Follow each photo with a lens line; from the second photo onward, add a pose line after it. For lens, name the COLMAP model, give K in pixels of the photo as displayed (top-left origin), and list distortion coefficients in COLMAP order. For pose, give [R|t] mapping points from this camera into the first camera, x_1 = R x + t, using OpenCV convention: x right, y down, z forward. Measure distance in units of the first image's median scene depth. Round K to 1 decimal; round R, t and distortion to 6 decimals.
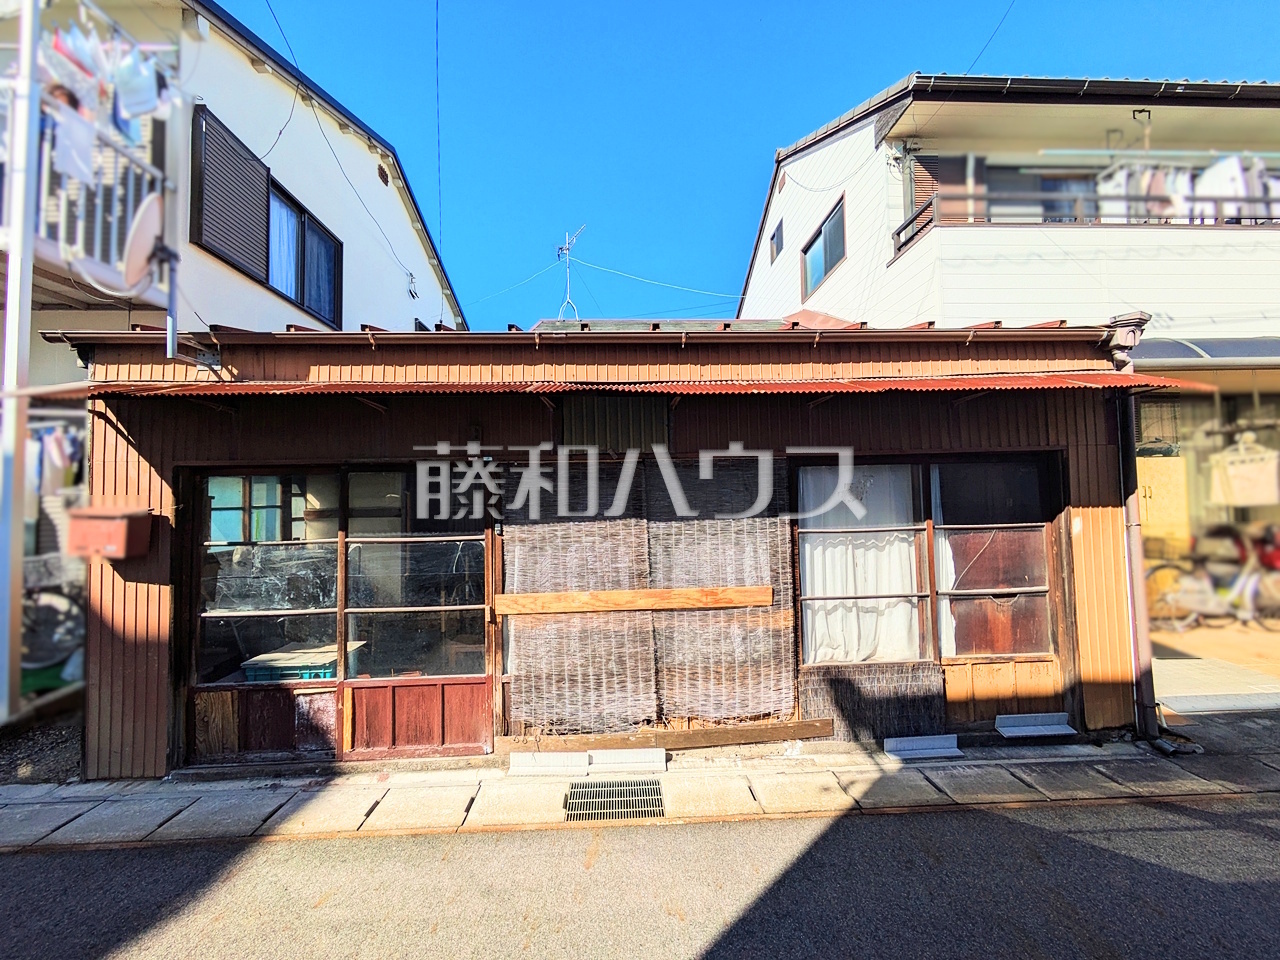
lens RADIAL K [[503.5, 0, 637.5], [0, 503.5, 480.8], [0, 0, 1]] dist [0.000488, 0.000498]
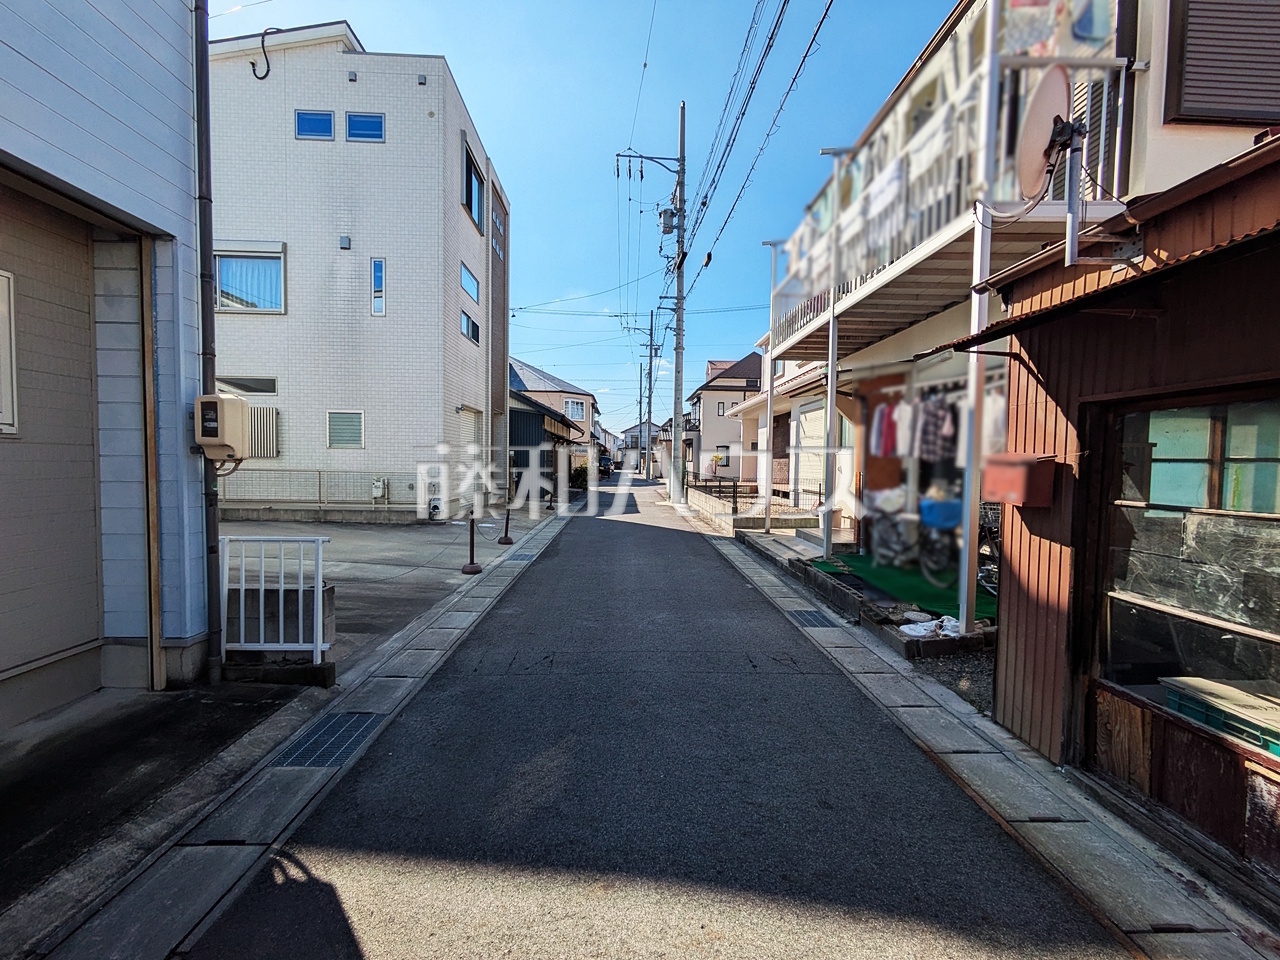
lens RADIAL K [[503.5, 0, 637.5], [0, 503.5, 480.8], [0, 0, 1]] dist [0.000488, 0.000498]
pose [[-0.019632, 0.057805, -0.998135, -0.083065], [0.023825, 0.998071, 0.057333, 0.030179], [0.999523, -0.022655, -0.020972, 0.282941]]
